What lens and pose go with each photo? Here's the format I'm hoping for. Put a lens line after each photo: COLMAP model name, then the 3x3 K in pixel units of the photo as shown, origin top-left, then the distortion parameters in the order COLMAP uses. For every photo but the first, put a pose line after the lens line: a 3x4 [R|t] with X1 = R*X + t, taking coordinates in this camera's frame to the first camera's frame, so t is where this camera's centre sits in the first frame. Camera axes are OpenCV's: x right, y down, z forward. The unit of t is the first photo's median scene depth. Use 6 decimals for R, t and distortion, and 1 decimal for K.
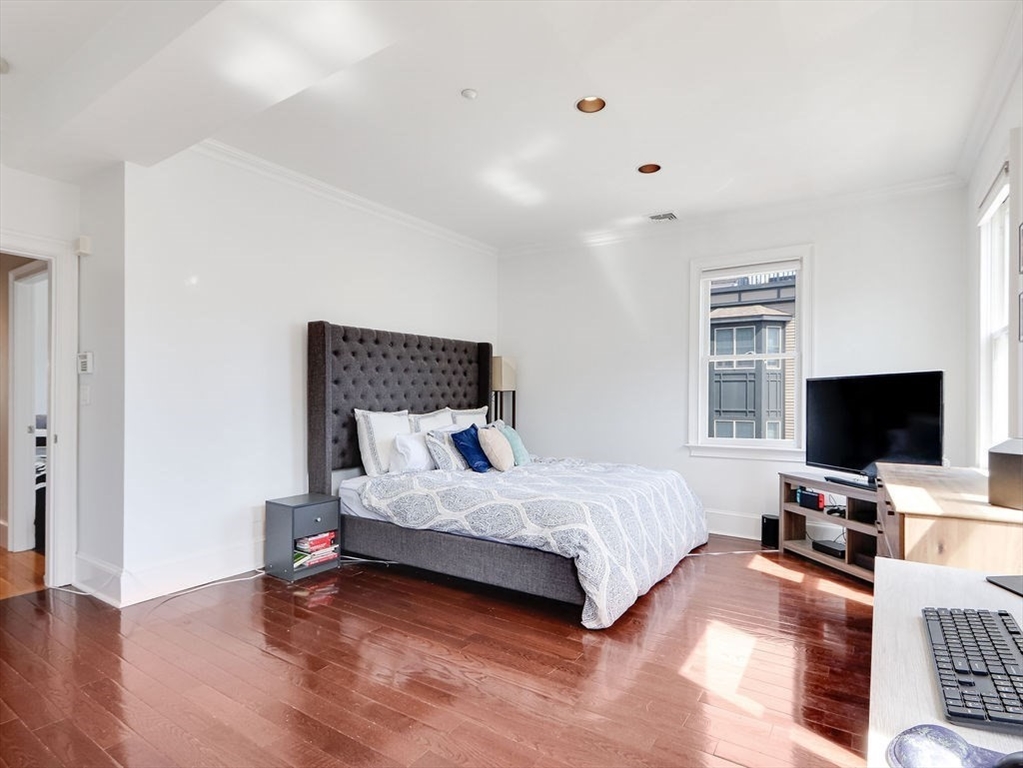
lens RADIAL K [[540.6, 0, 505.6], [0, 540.6, 393.7], [0, 0, 1]] dist [0.007787, -0.006497]
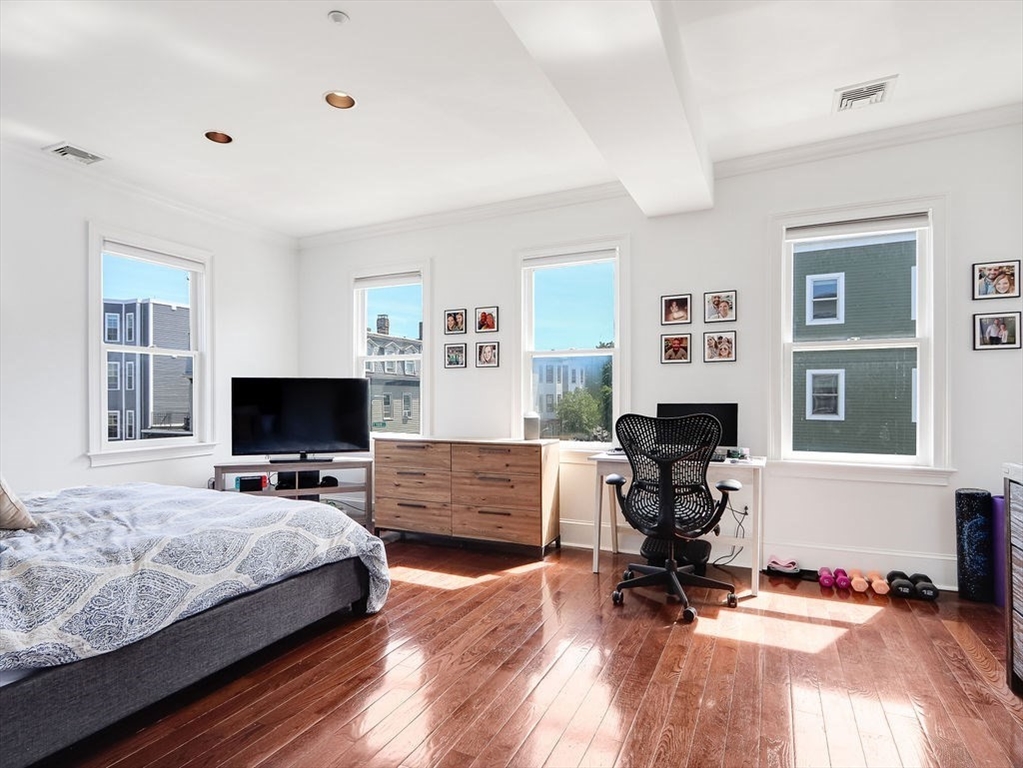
lens RADIAL K [[540.6, 0, 507.4], [0, 540.6, 391.4], [0, 0, 1]] dist [0.007787, -0.006497]
pose [[-0.115537, 0.001323, 0.993302, -0.777132], [-0.003714, 0.999992, -0.001764, 0.002058], [-0.993296, -0.003893, -0.115531, 0.726741]]
